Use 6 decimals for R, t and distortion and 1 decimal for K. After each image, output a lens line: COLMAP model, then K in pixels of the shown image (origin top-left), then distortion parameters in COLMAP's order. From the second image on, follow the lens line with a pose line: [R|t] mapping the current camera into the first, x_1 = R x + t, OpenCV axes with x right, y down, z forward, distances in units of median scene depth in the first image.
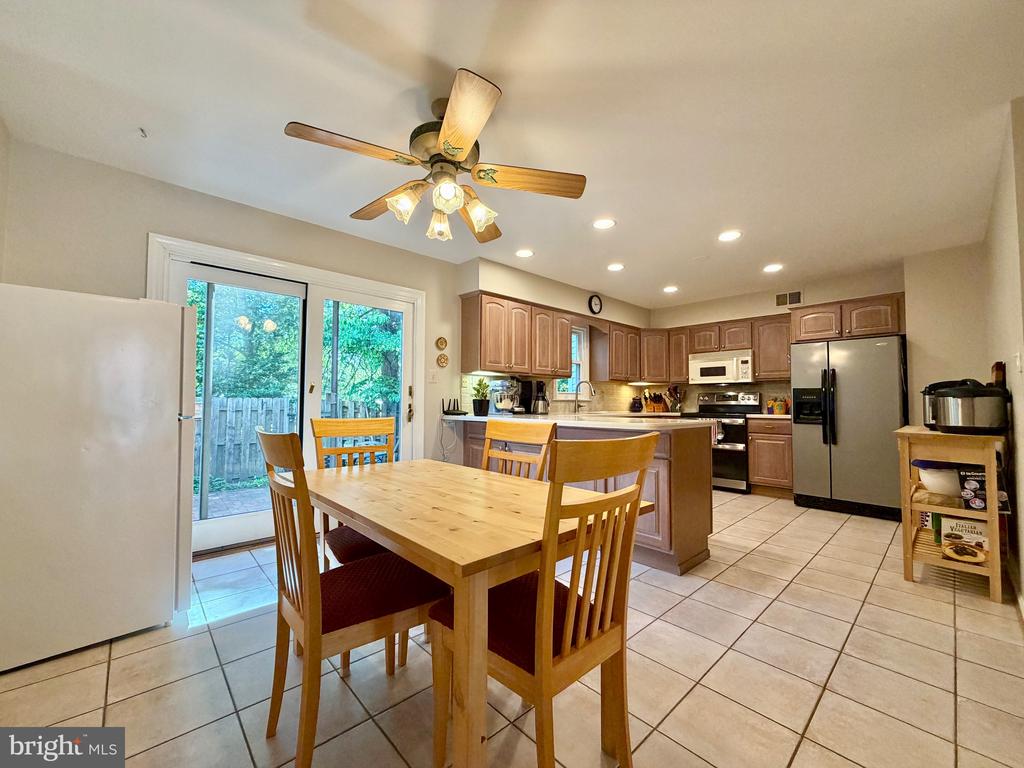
lens RADIAL K [[408.0, 0, 509.6], [0, 408.0, 385.8], [0, 0, 1]] dist [-0.000206, -0.000043]
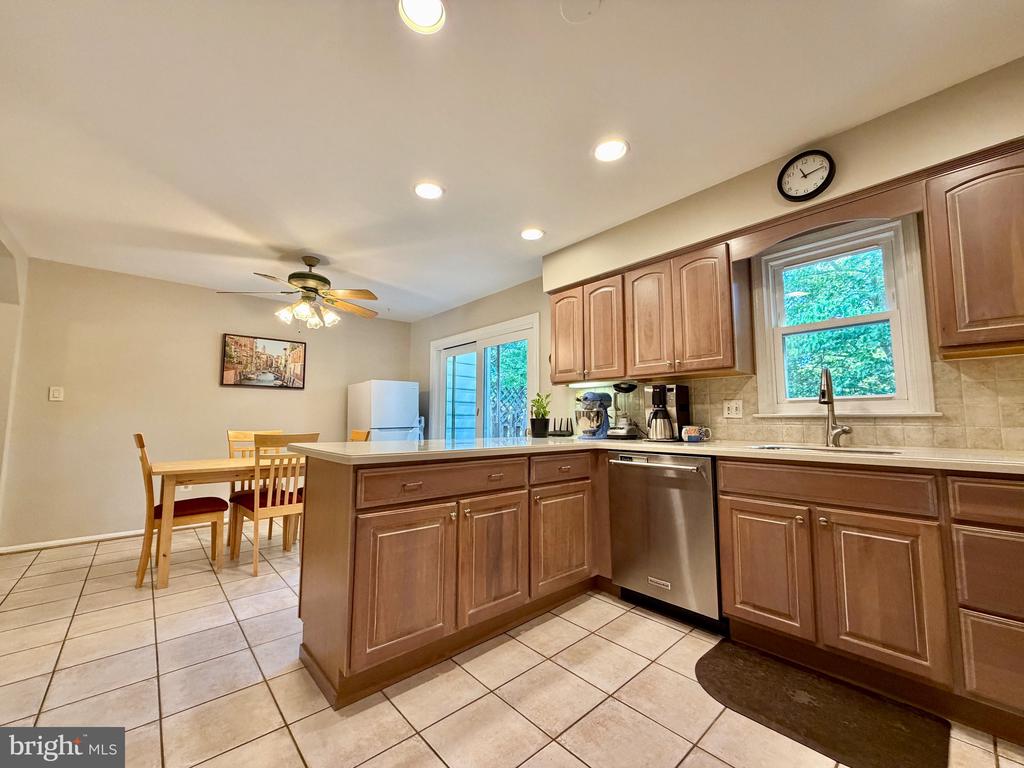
lens RADIAL K [[408.0, 0, 507.2], [0, 408.0, 385.6], [0, 0, 1]] dist [-0.000206, -0.000043]
pose [[-0.017735, -0.092815, -0.995525, 0.601564], [0.040054, 0.994817, -0.093463, 0.031740], [0.999040, -0.041533, -0.013925, 0.710679]]
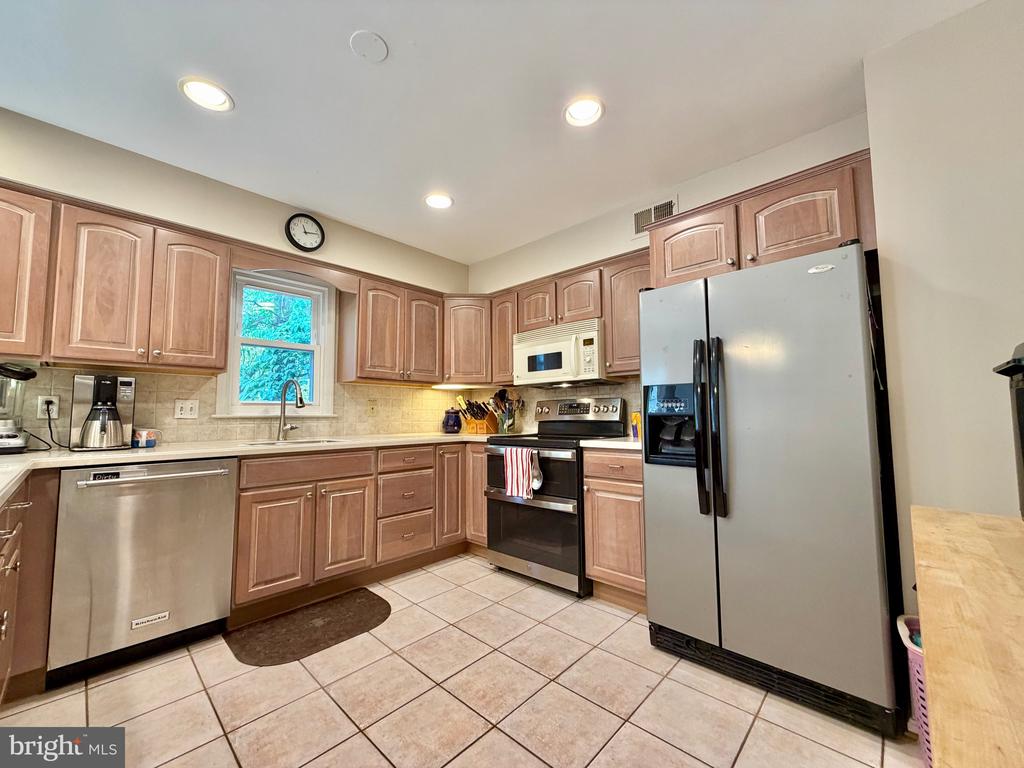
lens RADIAL K [[408.0, 0, 509.1], [0, 408.0, 386.7], [0, 0, 1]] dist [-0.000206, -0.000043]
pose [[0.997511, -0.008867, 0.069949, 0.436067], [0.010962, 0.999501, -0.029619, 0.016391], [-0.069652, 0.030312, 0.997111, 0.471977]]
